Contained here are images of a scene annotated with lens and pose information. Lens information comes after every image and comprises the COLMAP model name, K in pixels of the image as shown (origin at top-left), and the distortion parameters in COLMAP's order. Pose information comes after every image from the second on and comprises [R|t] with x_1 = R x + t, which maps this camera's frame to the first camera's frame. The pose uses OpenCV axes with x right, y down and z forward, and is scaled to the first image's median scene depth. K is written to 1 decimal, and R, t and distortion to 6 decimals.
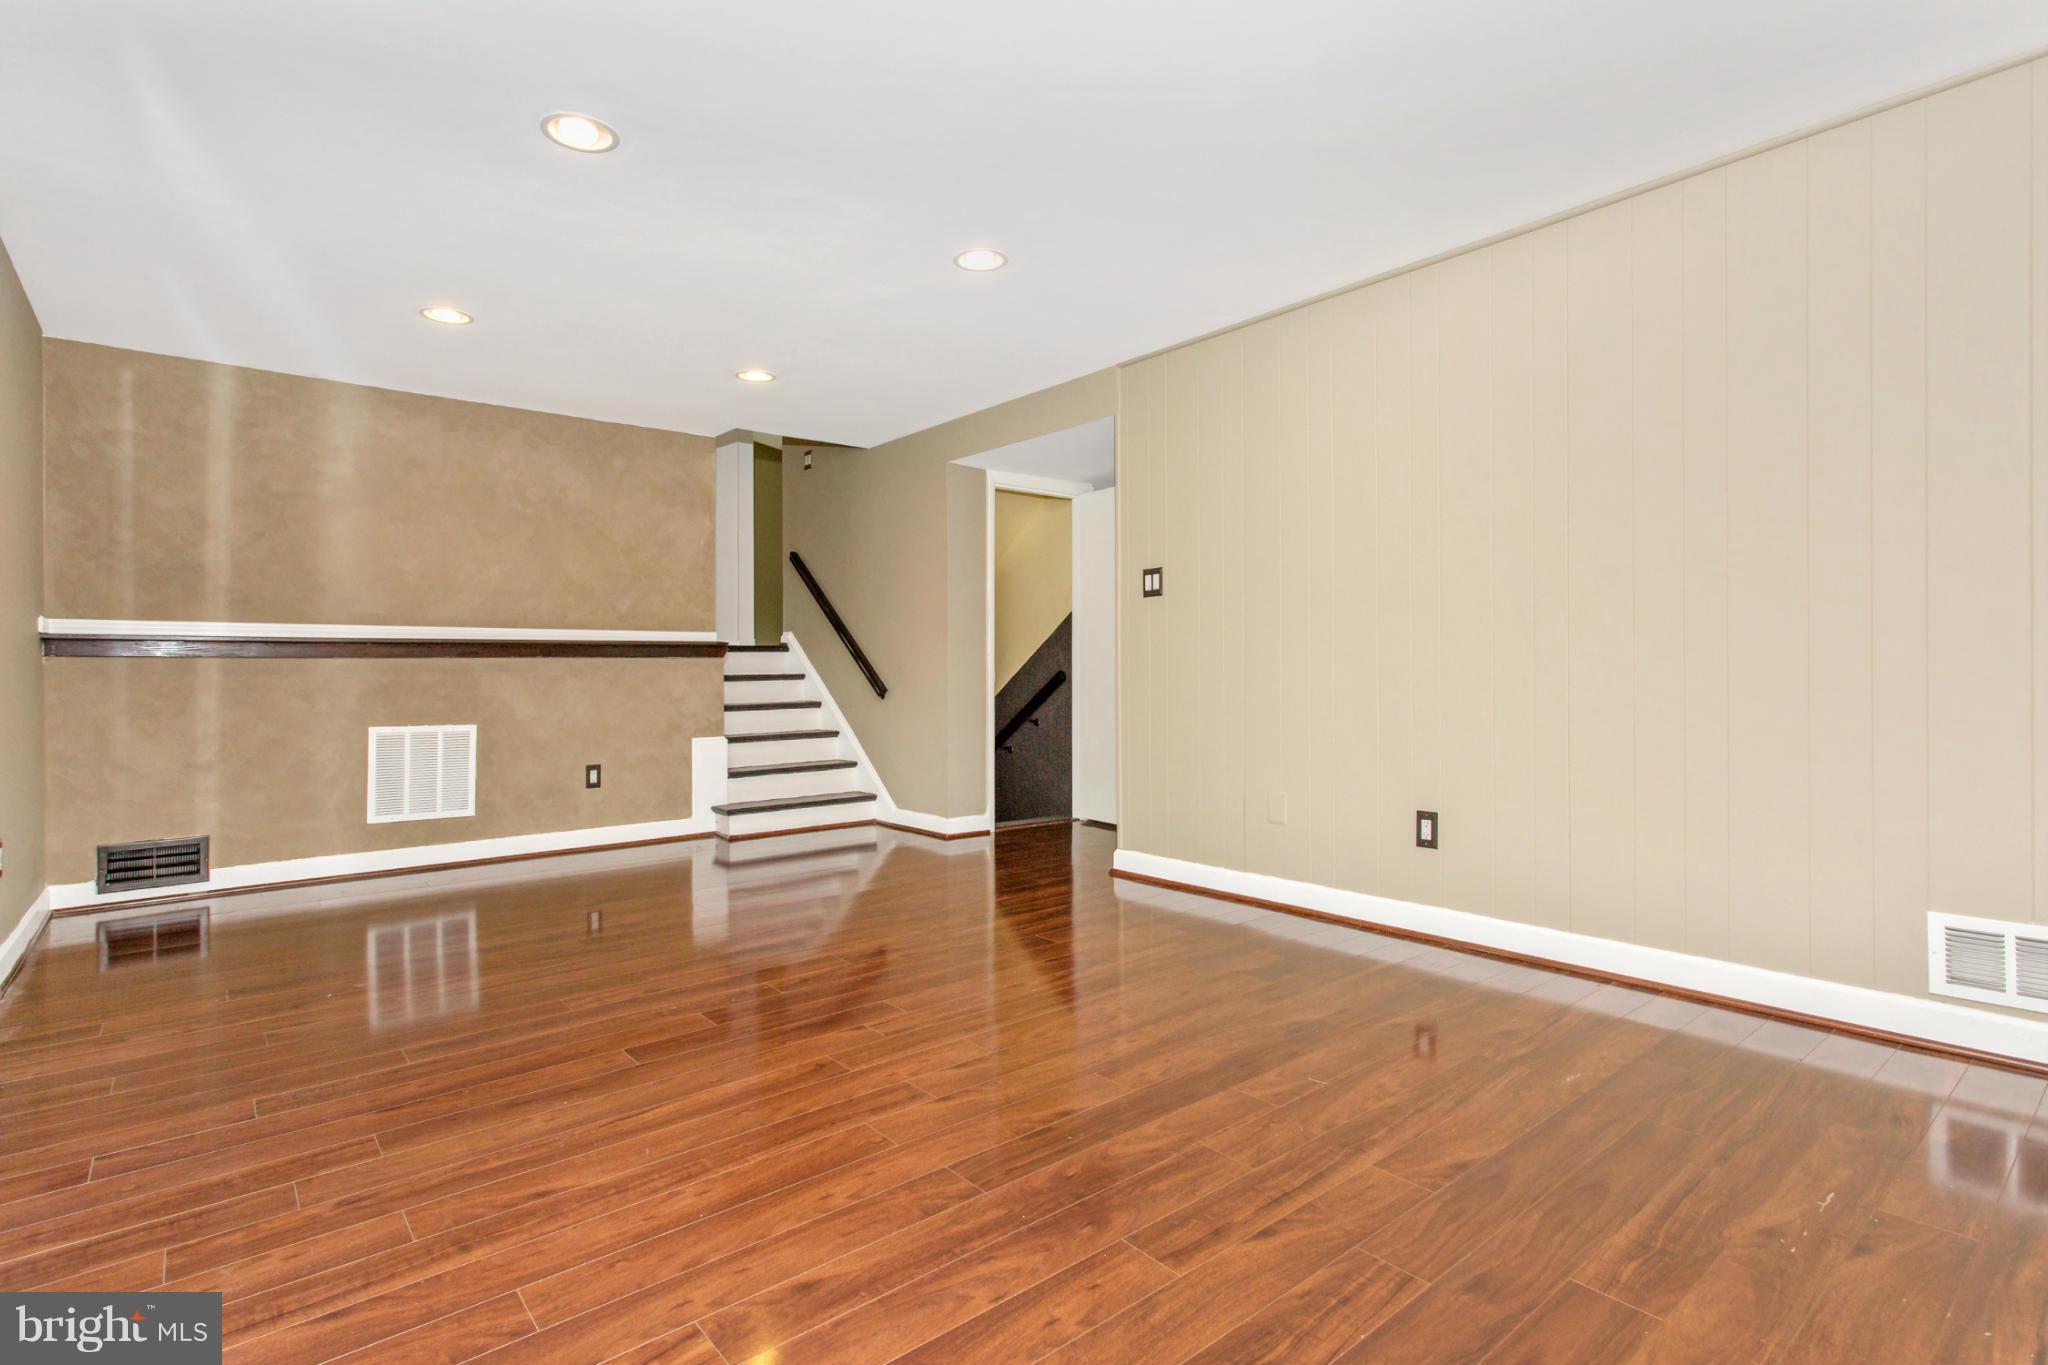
lens RADIAL K [[996.9, 0, 1012.9], [0, 996.9, 674.2], [0, 0, 1]] dist [0.001912, -0.000138]
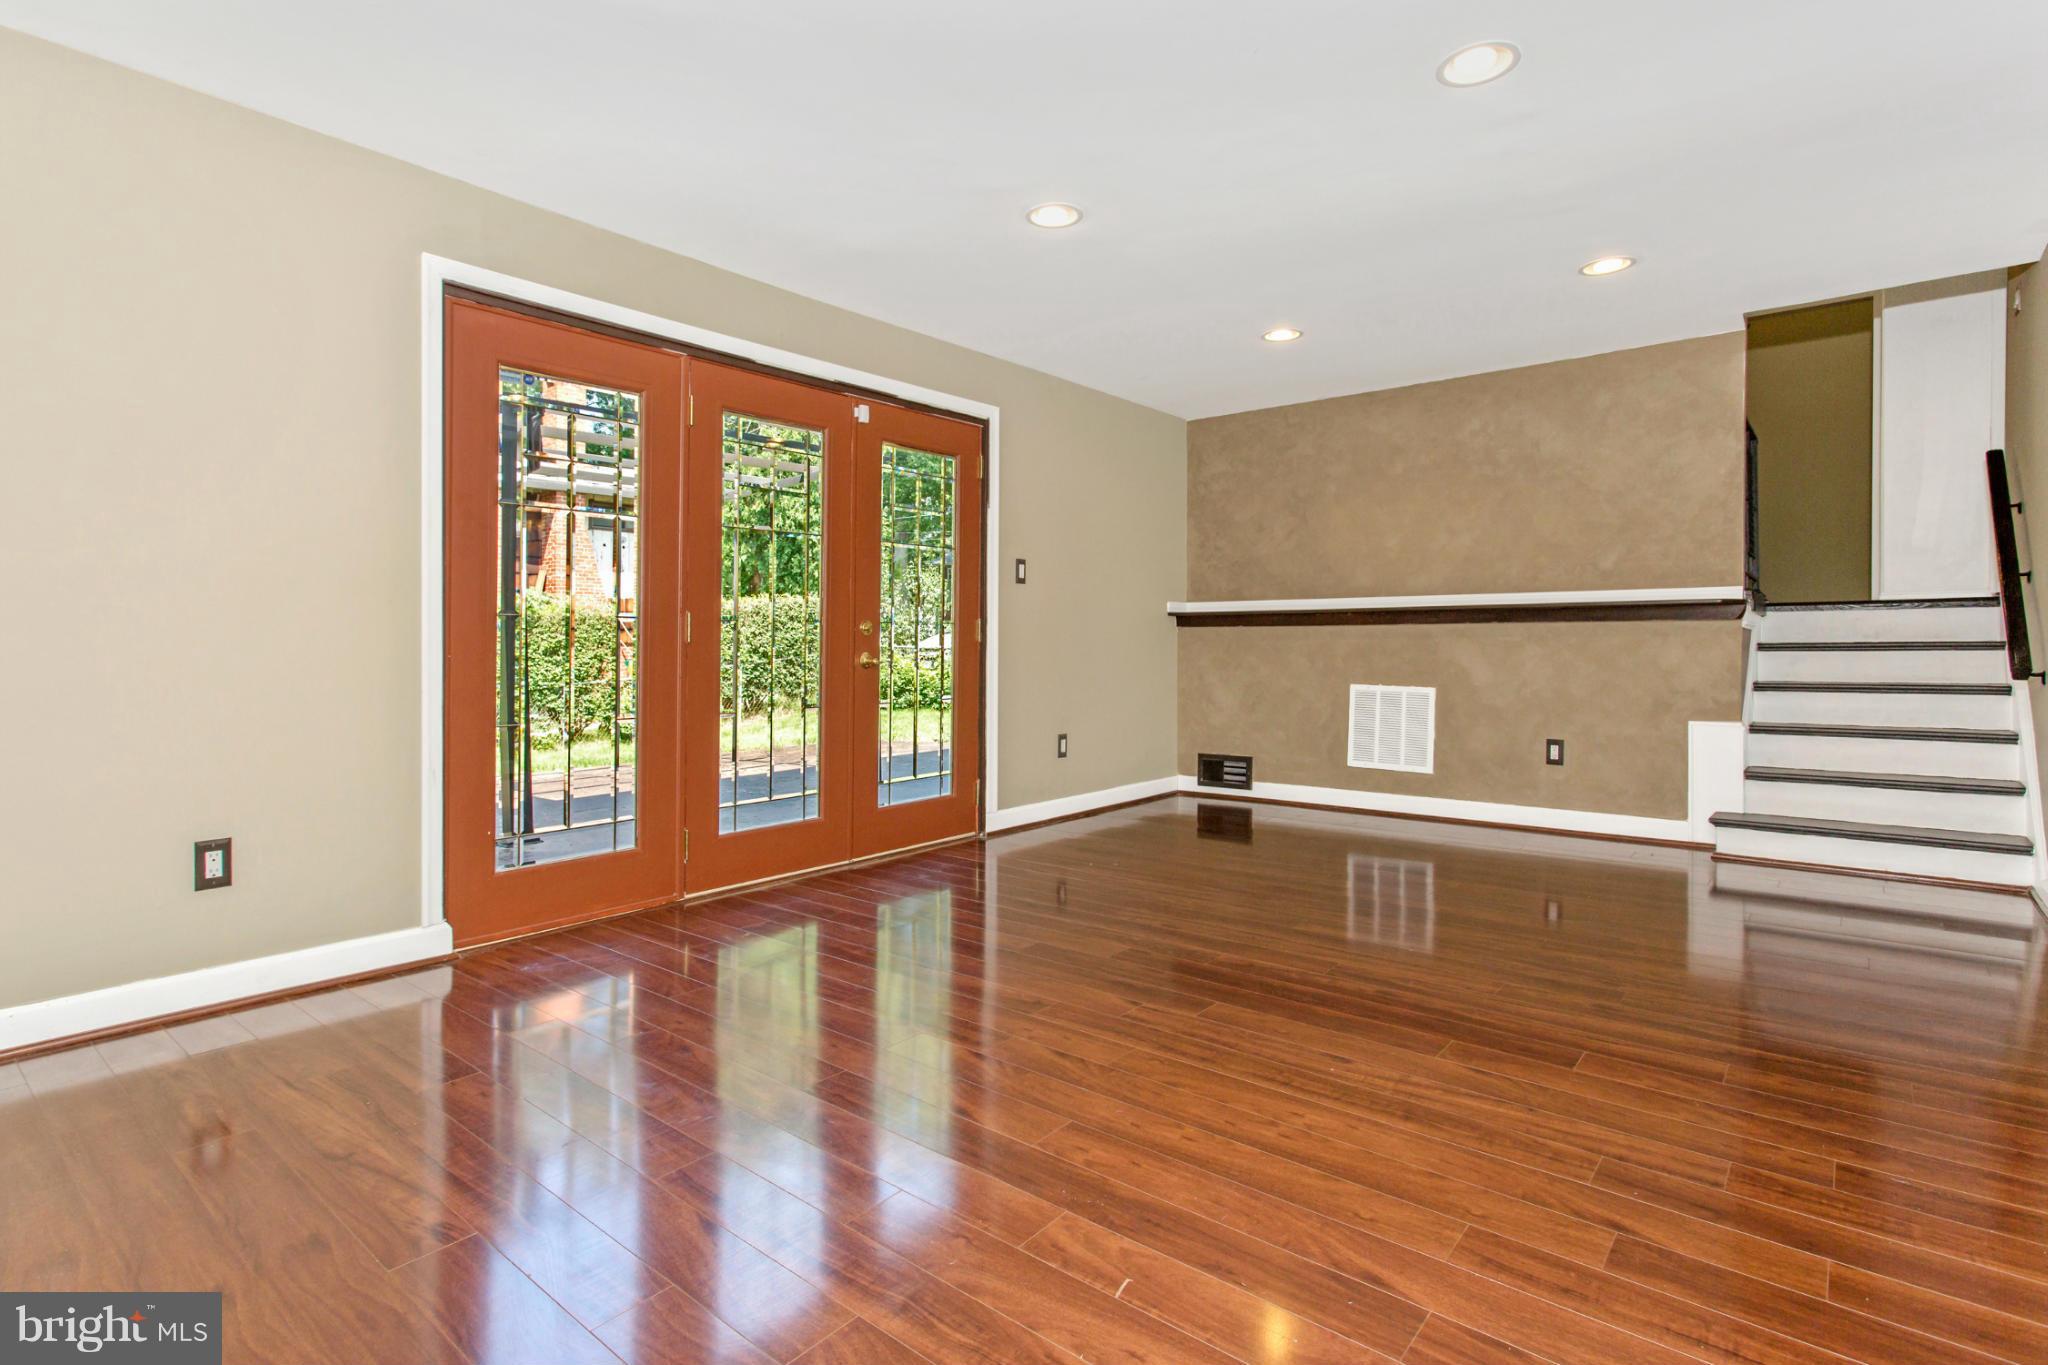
lens RADIAL K [[996.9, 0, 1007.5], [0, 996.9, 640.3], [0, 0, 1]] dist [0.001912, -0.000138]
pose [[0.182336, 0.005941, -0.983218, 0.422660], [-0.001720, 0.999982, 0.005723, -0.004791], [0.983235, 0.000647, 0.182343, 0.372836]]
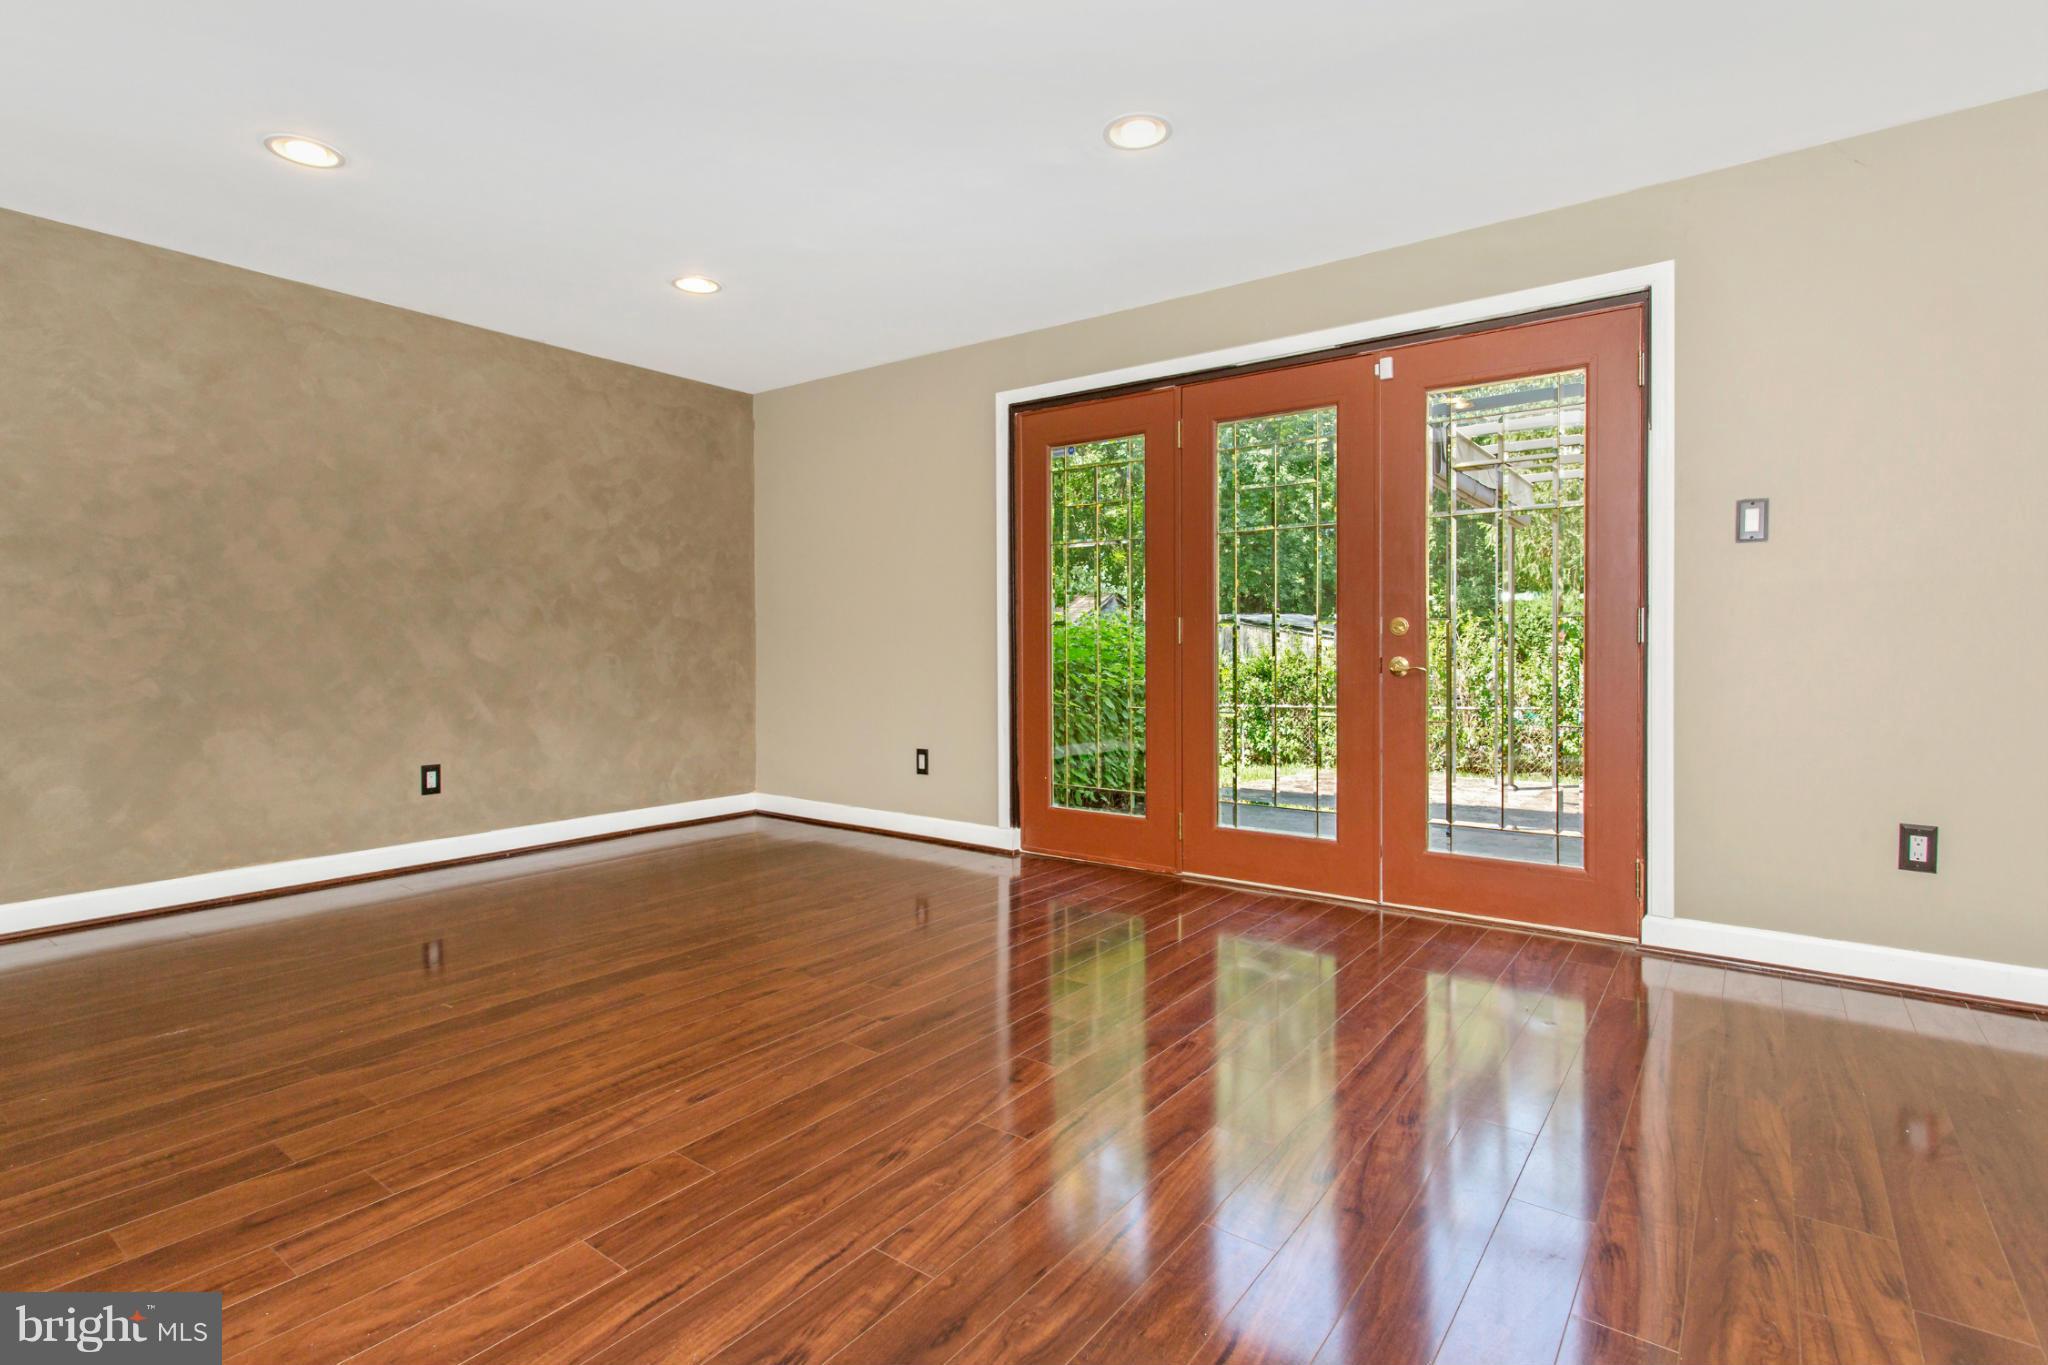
lens RADIAL K [[996.9, 0, 1026.4], [0, 996.9, 652.9], [0, 0, 1]] dist [0.001912, -0.000138]
pose [[-0.969564, 0.011384, -0.244573, -0.029681], [0.008822, 0.999894, 0.011569, -0.002522], [0.244679, 0.009059, -0.969562, 1.045997]]
